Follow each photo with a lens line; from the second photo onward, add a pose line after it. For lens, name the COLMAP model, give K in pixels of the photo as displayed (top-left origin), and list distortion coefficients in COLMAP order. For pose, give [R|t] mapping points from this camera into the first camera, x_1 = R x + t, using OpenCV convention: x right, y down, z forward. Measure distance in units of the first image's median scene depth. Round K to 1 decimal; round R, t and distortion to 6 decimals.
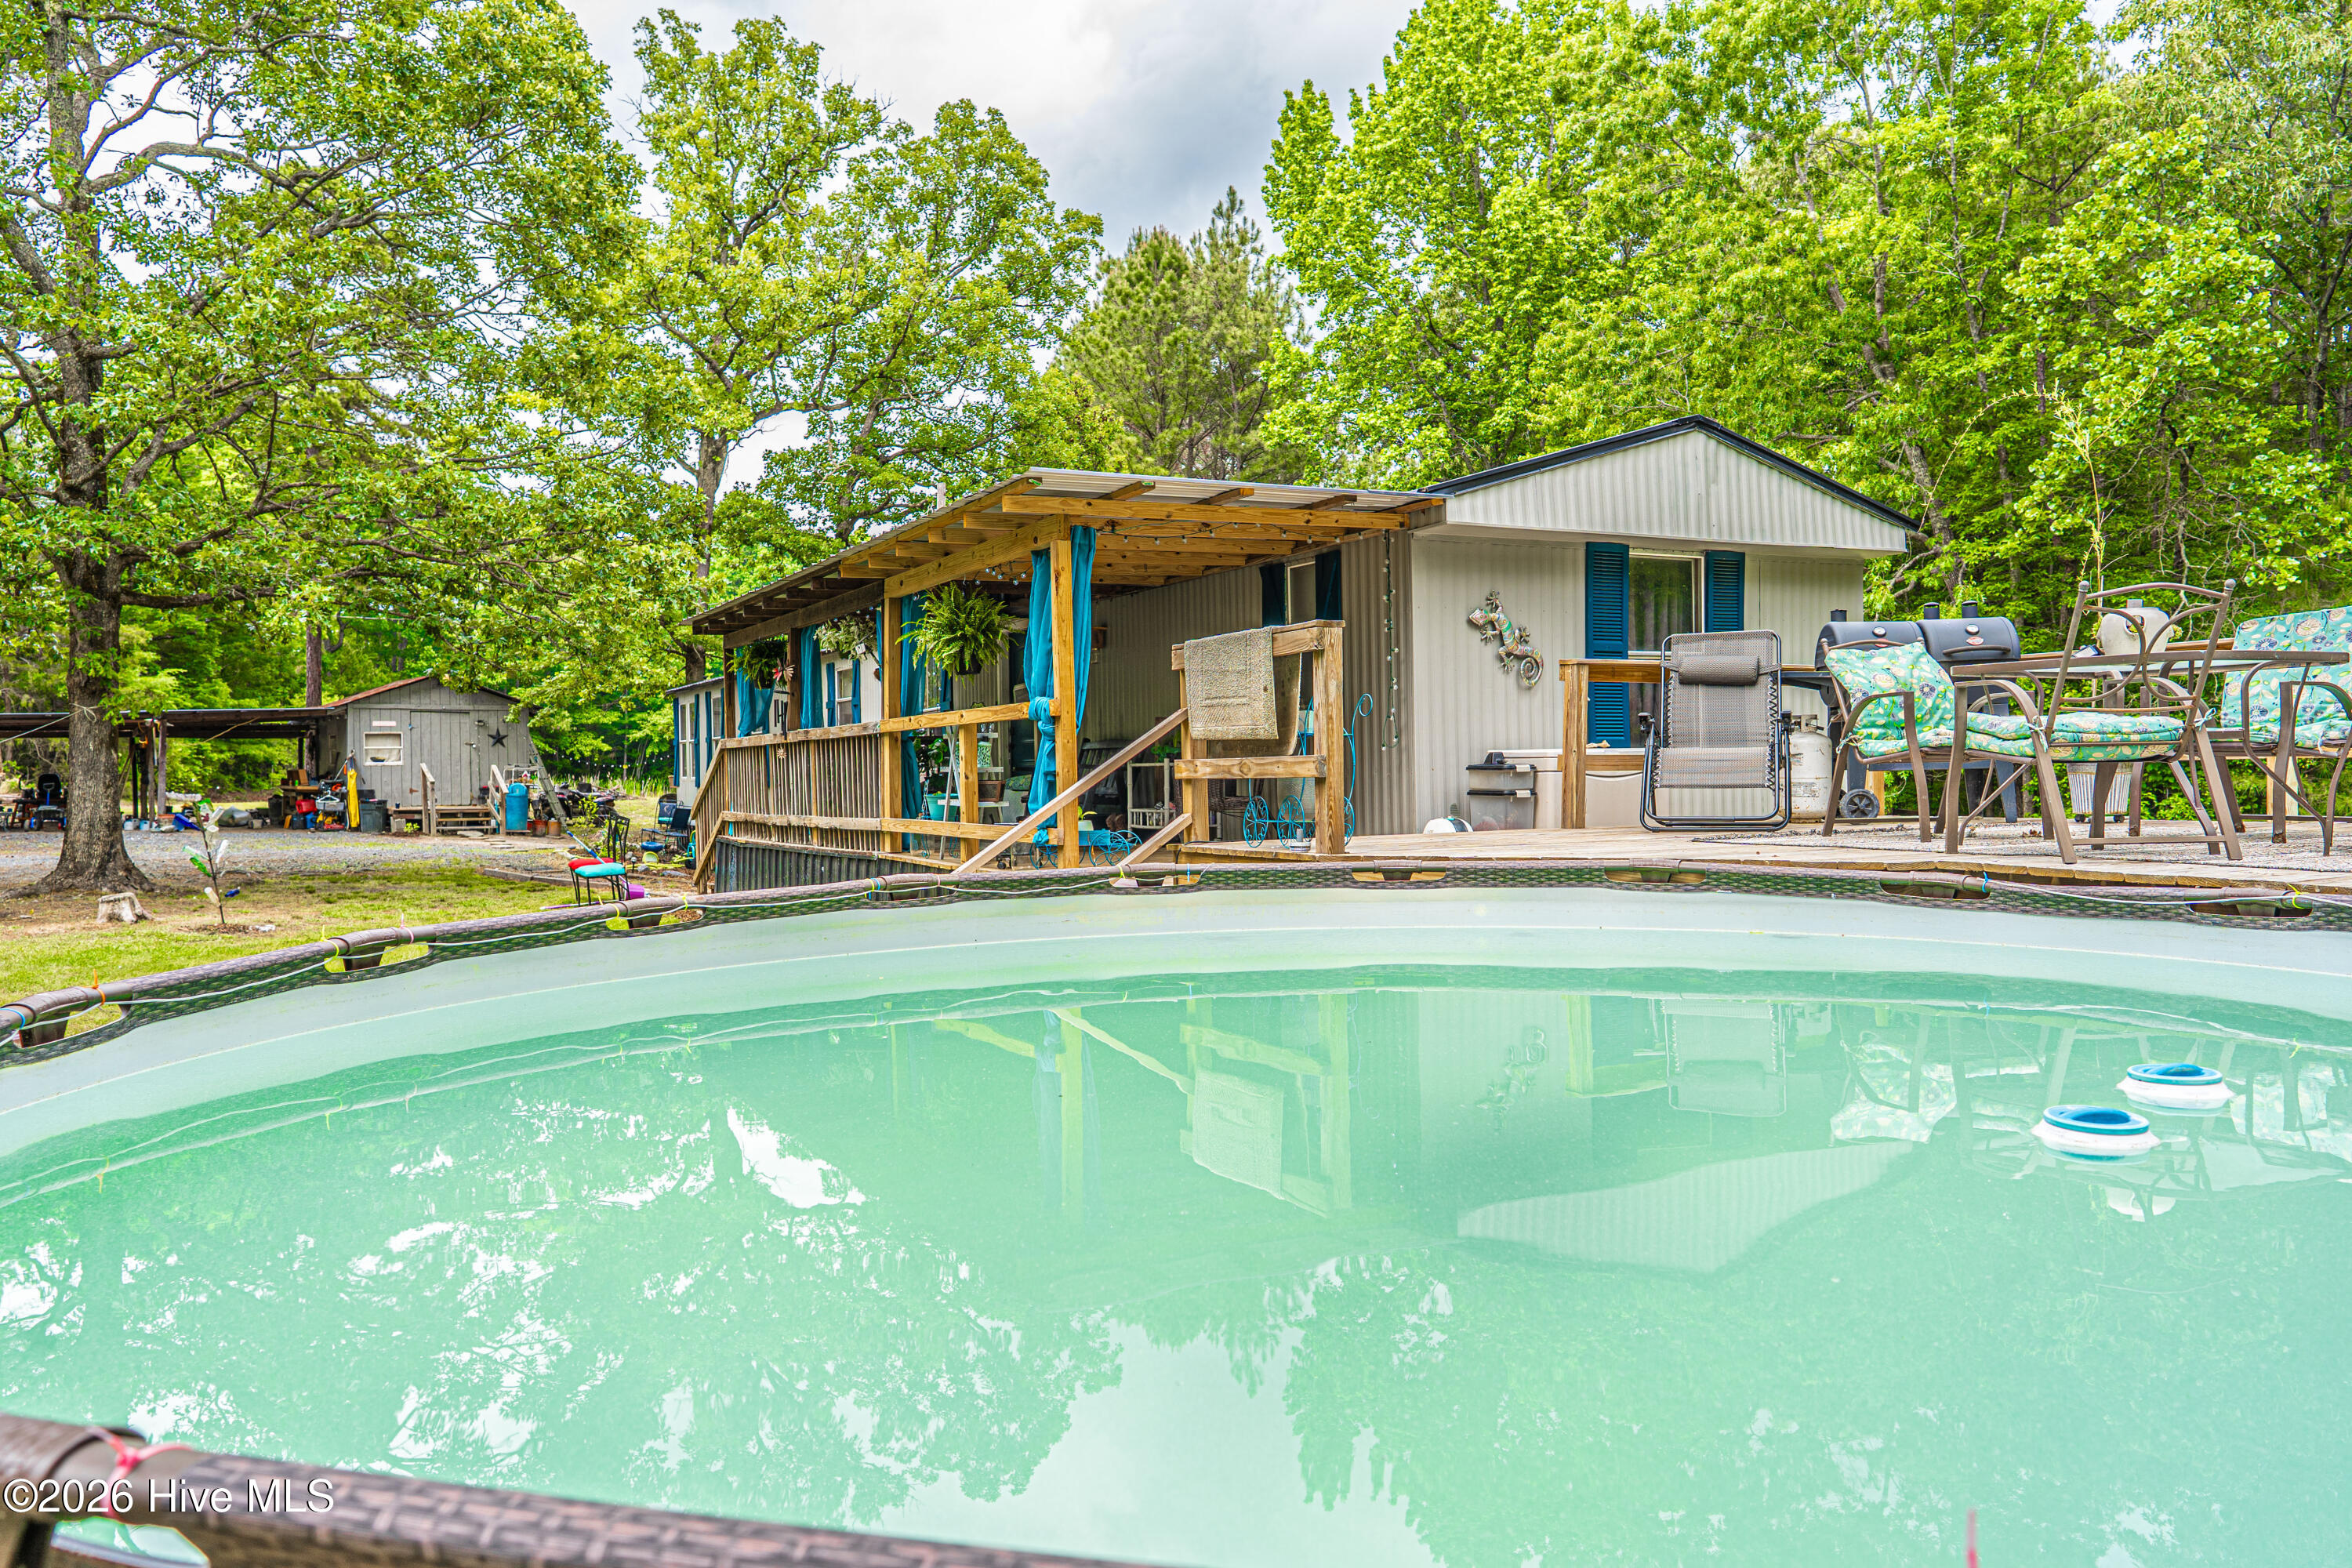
lens RADIAL K [[1573.2, 0, 1132.5], [0, 1573.2, 830.2], [0, 0, 1]] dist [-0.006181, 0.004162]
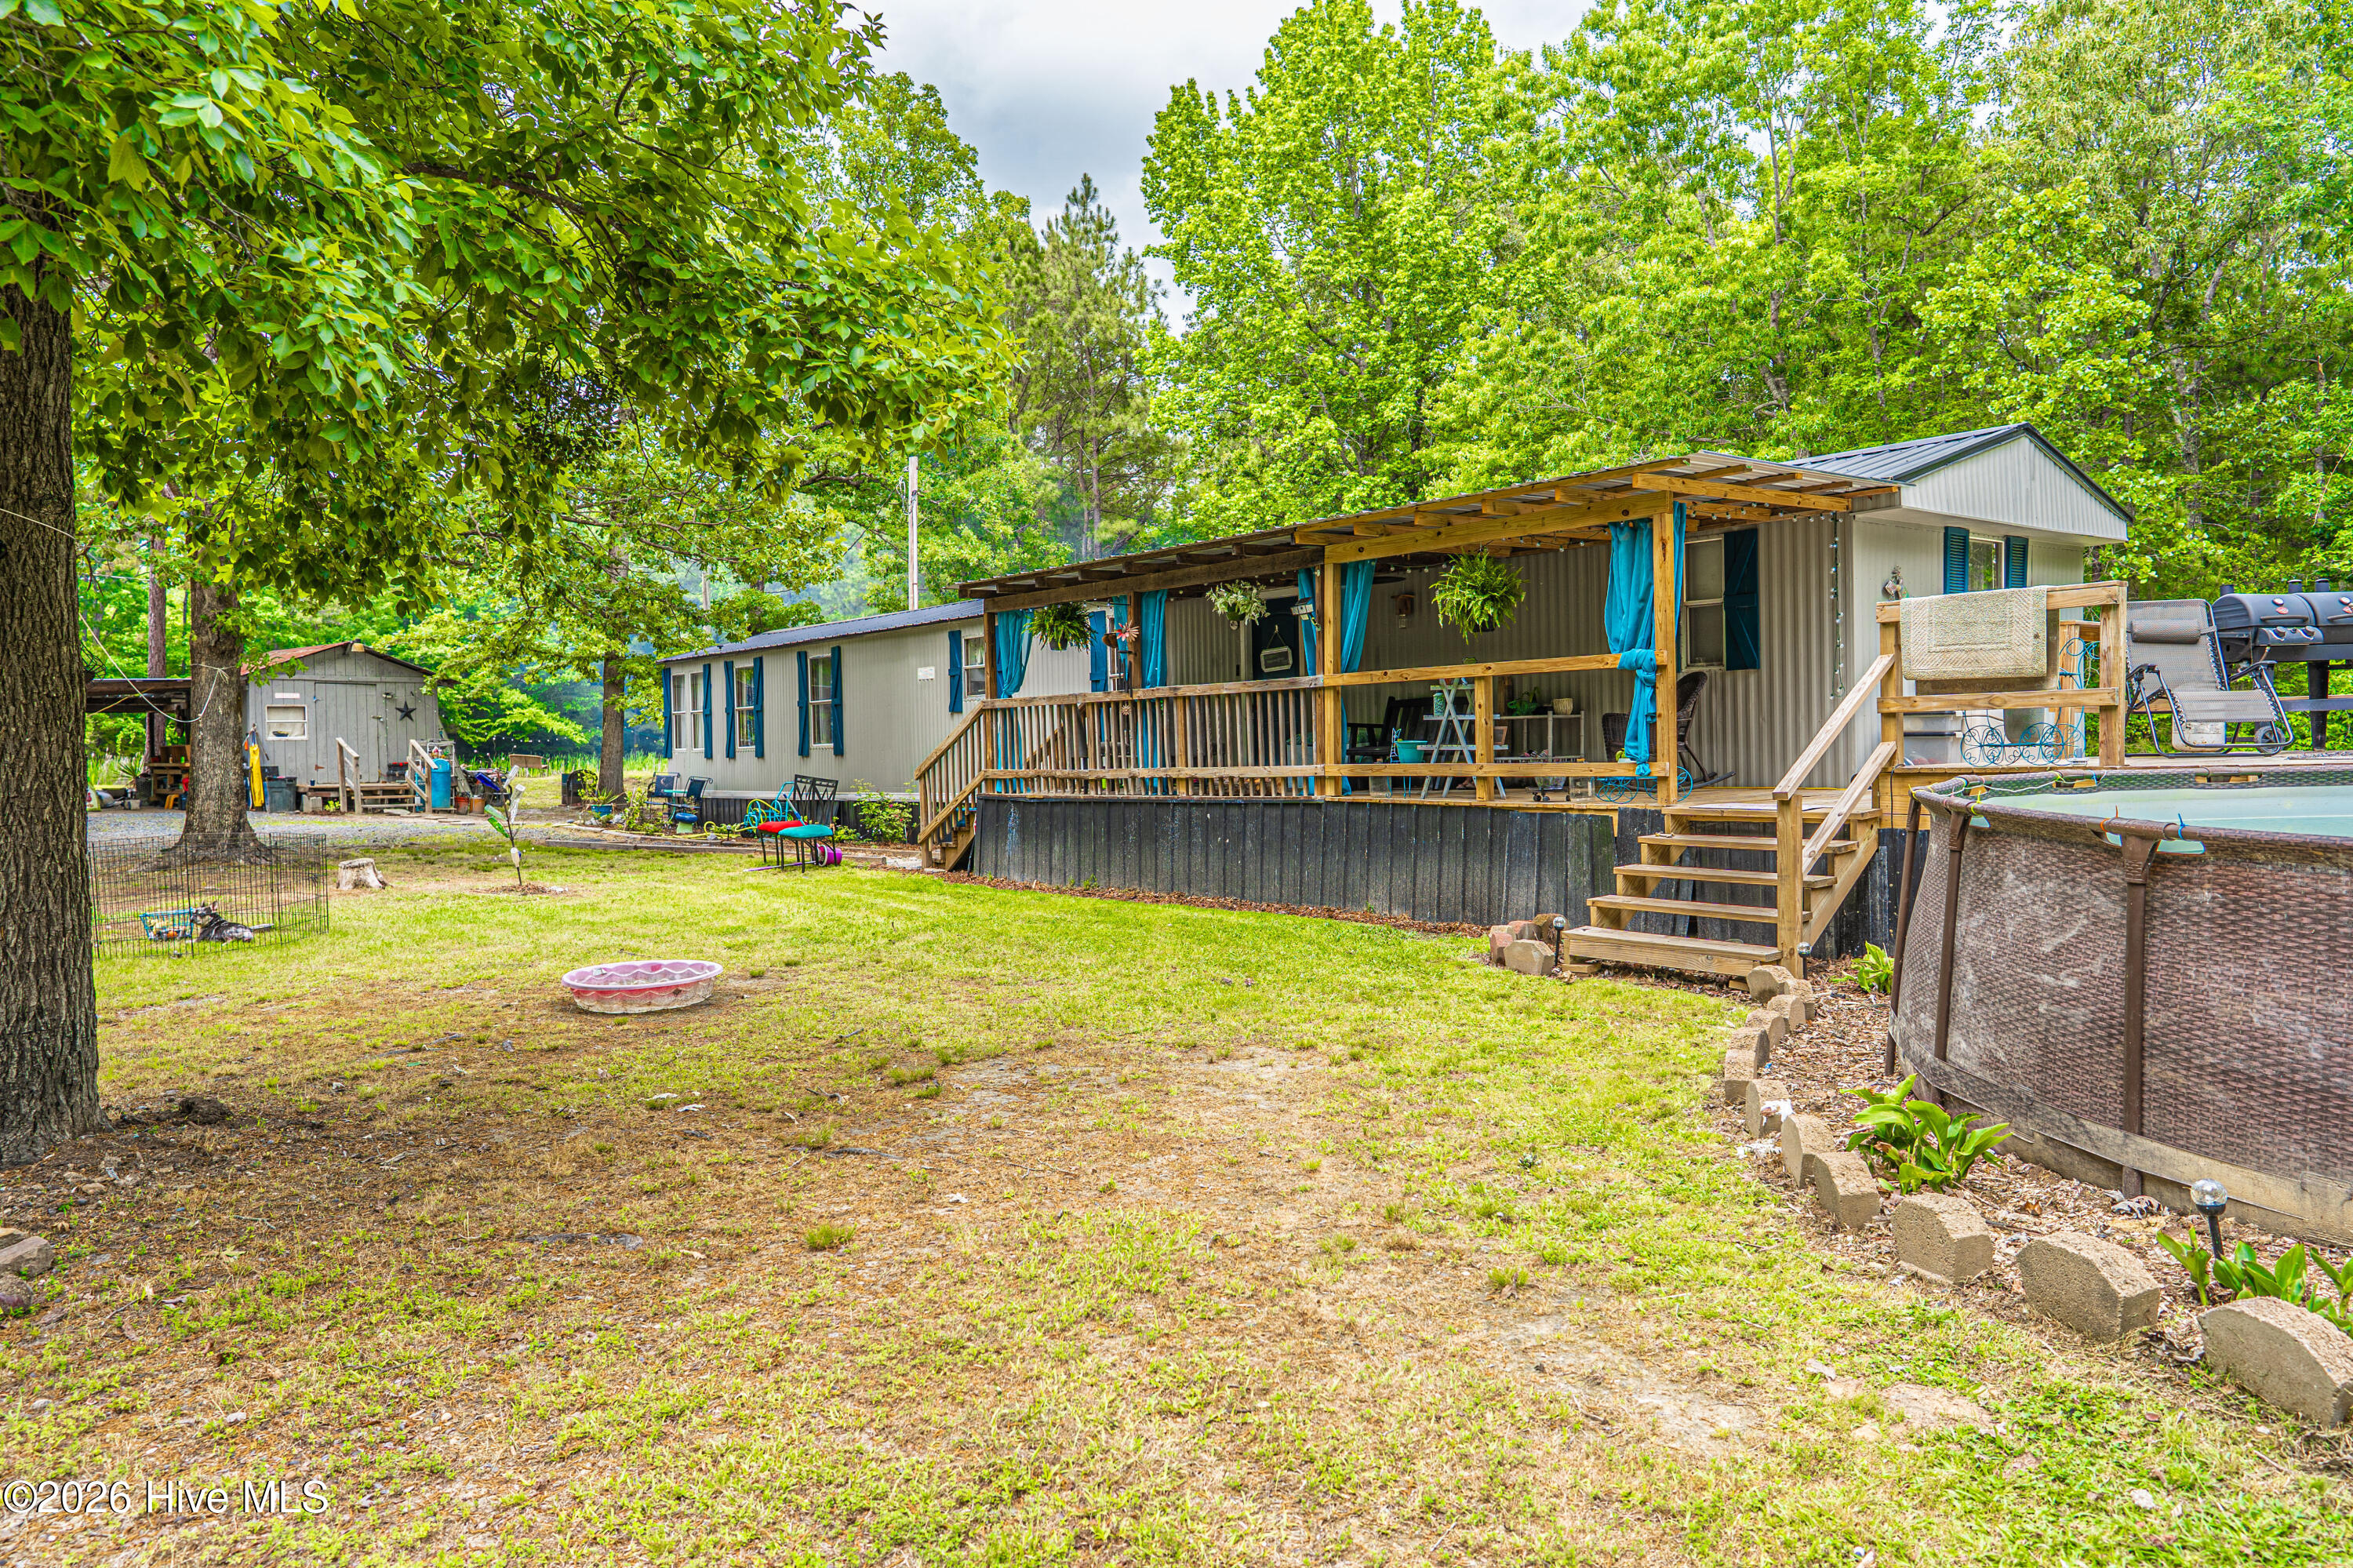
lens RADIAL K [[1573.9, 0, 1133.0], [0, 1573.9, 823.8], [0, 0, 1]] dist [-0.006181, 0.004162]
pose [[0.982042, -0.012587, 0.188241, -0.160371], [0.011431, 0.999909, 0.007227, 0.007586], [-0.188315, -0.004946, 0.982096, -0.015173]]
